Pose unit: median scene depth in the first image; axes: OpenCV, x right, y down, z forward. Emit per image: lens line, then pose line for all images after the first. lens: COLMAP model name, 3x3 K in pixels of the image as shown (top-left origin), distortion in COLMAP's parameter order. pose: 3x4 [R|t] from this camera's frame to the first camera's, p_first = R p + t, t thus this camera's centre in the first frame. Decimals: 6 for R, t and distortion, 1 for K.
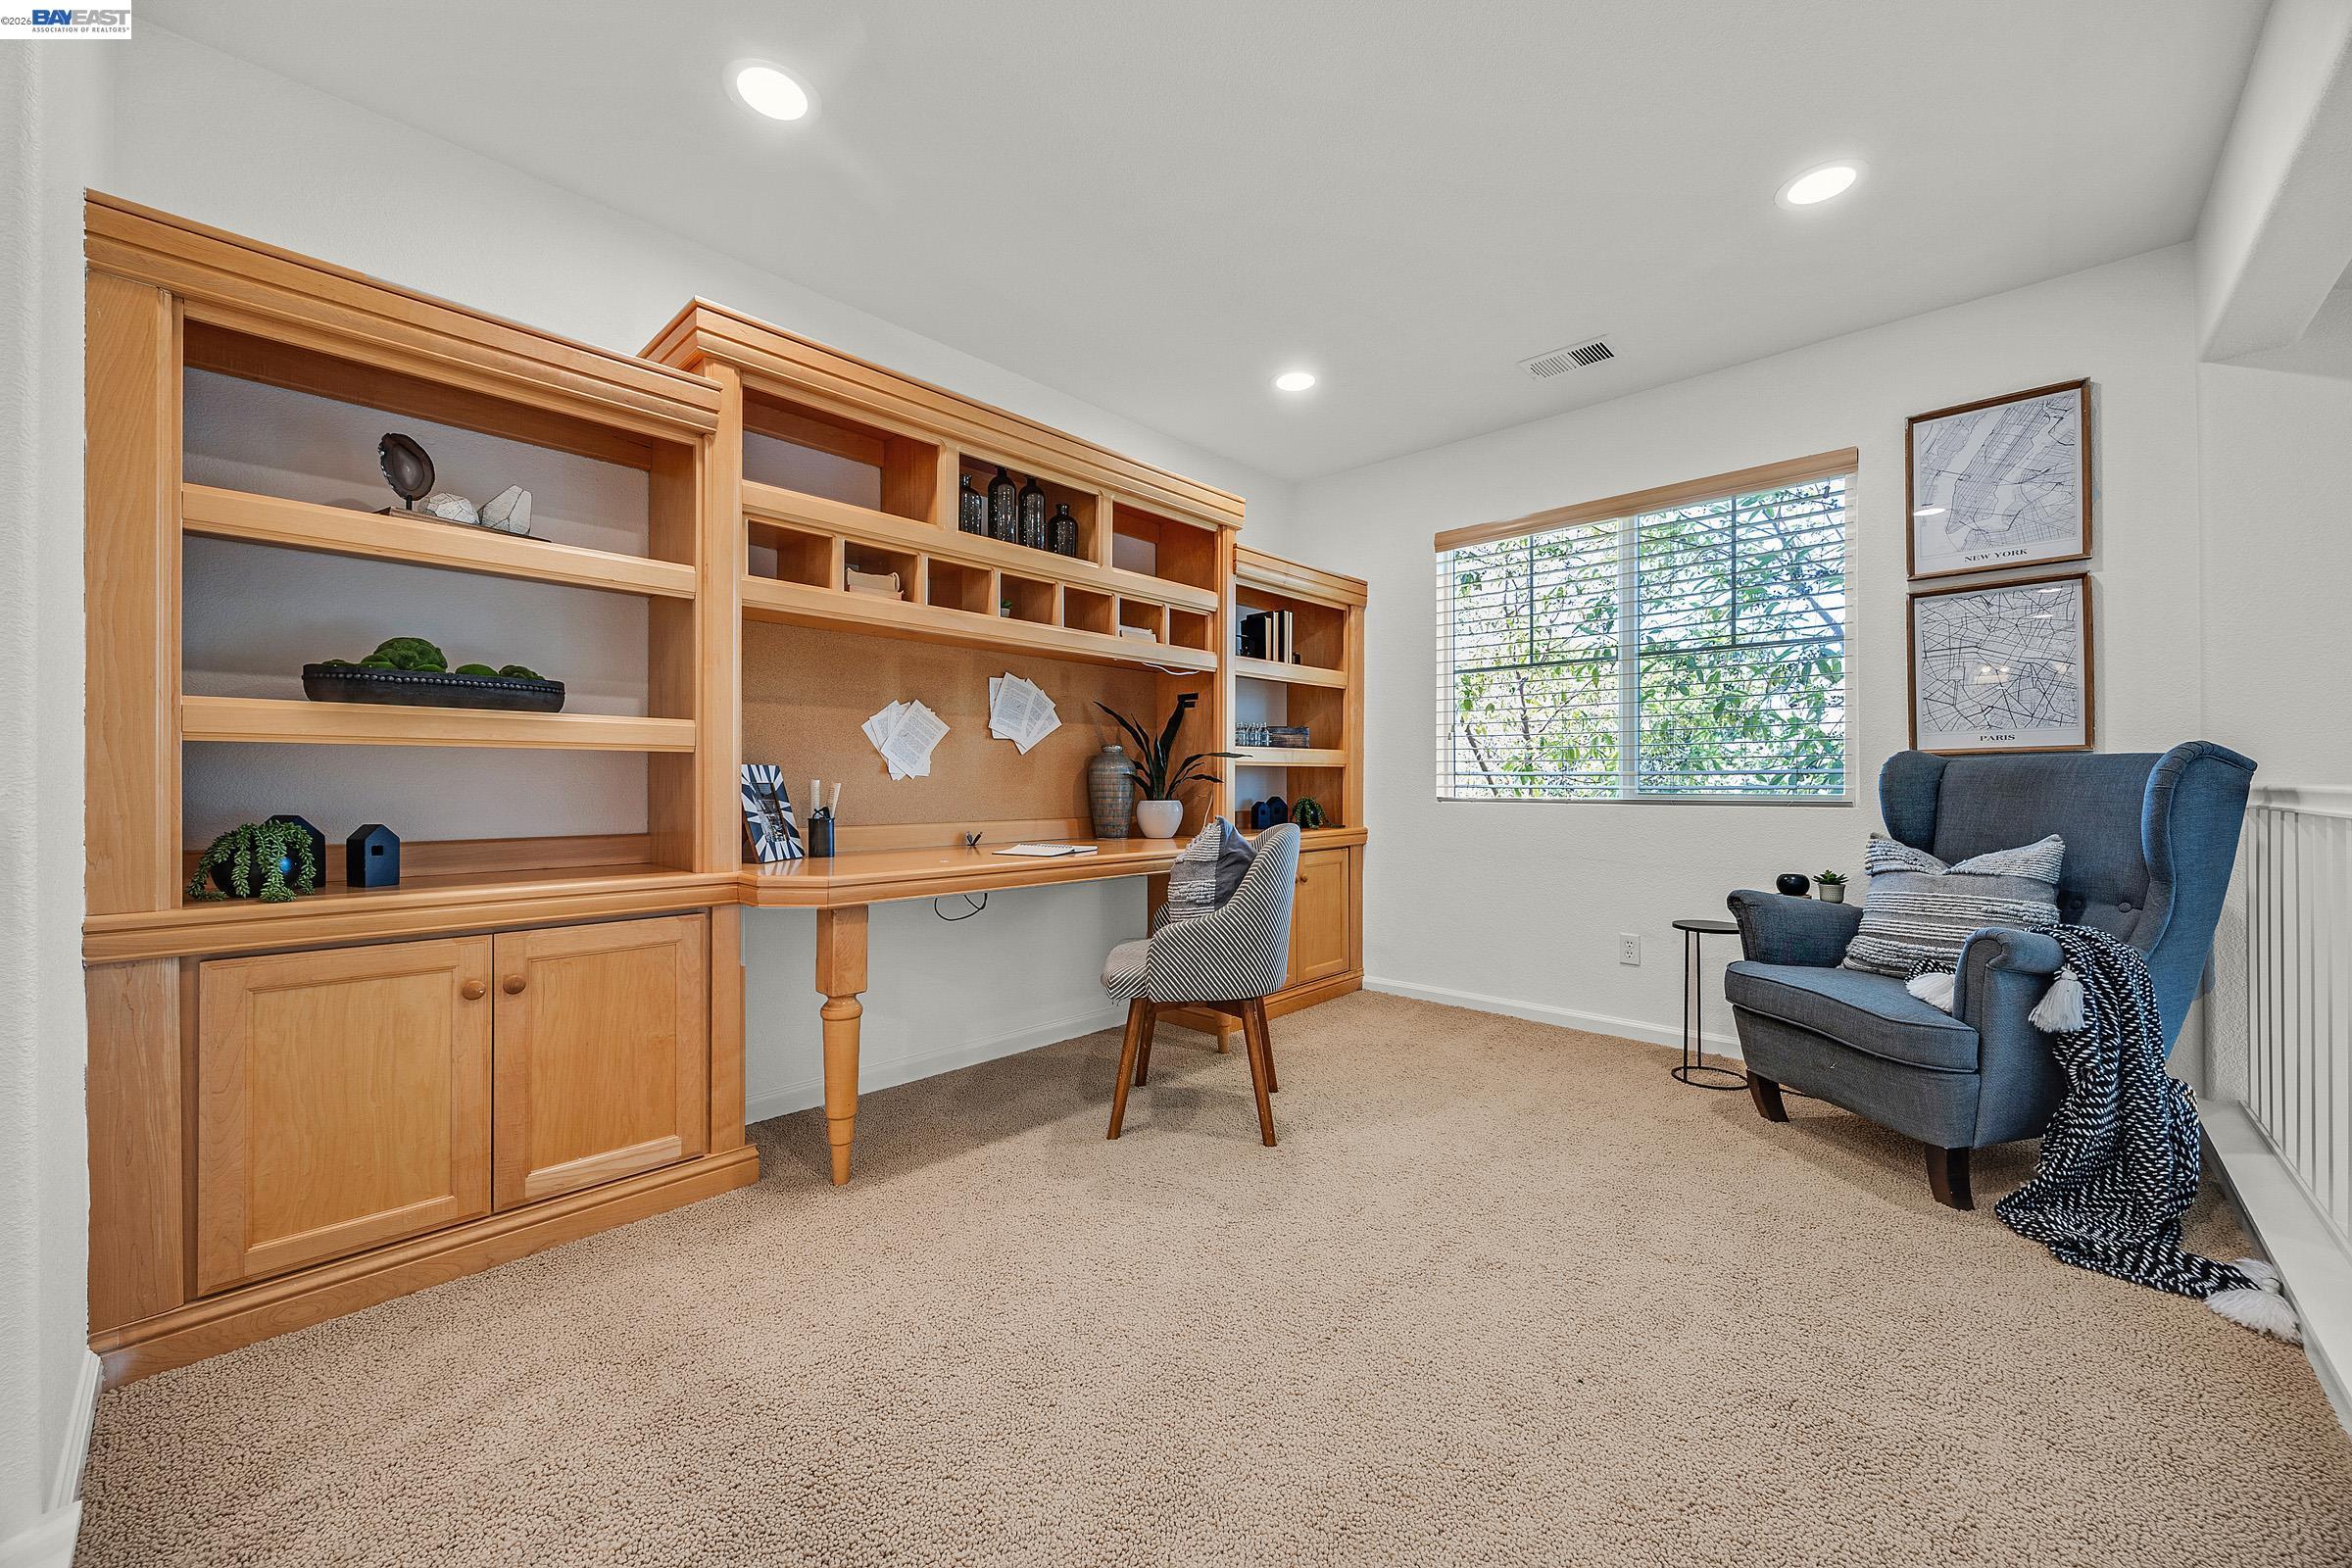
lens RADIAL K [[902.9, 0, 1166.4], [0, 902.9, 781.6], [0, 0, 1]] dist [0.000225, -0.000668]
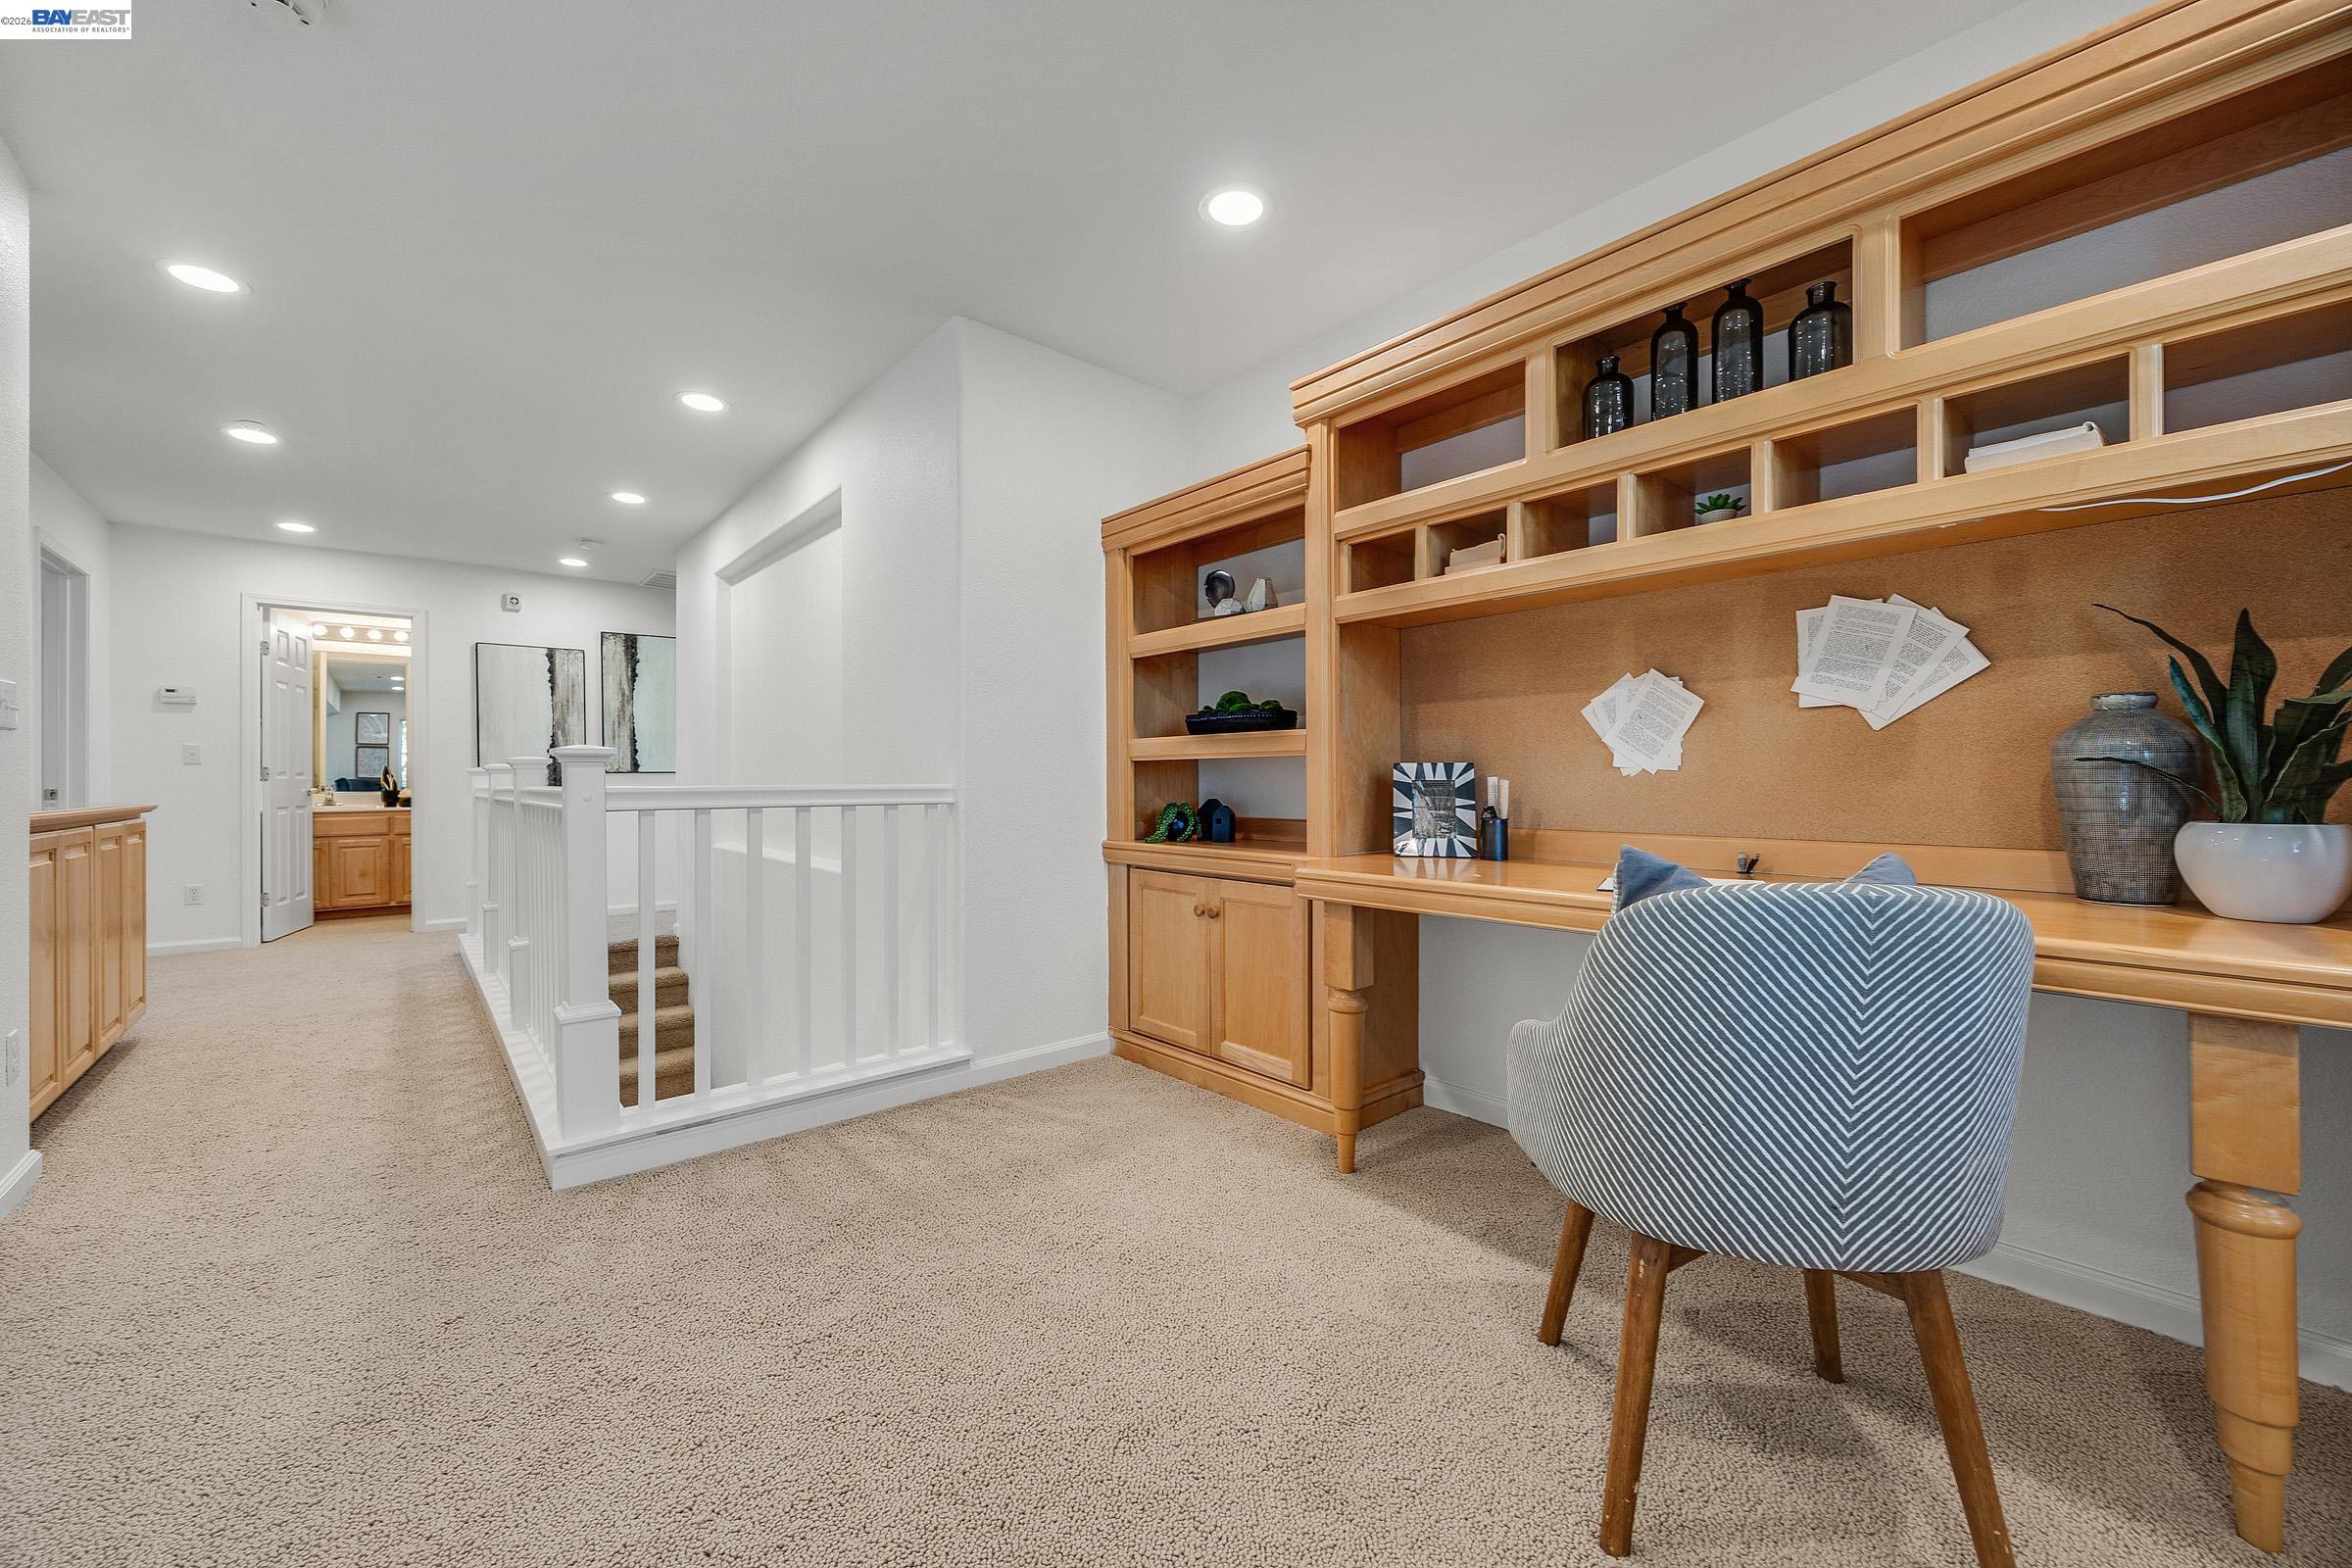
lens RADIAL K [[902.9, 0, 1165.5], [0, 902.9, 782.5], [0, 0, 1]] dist [0.000225, -0.000668]
pose [[-0.103432, 0.000504, -0.994636, 0.553922], [0.002181, 0.999998, 0.000280, 0.002855], [0.994634, -0.002140, -0.103433, 0.737140]]
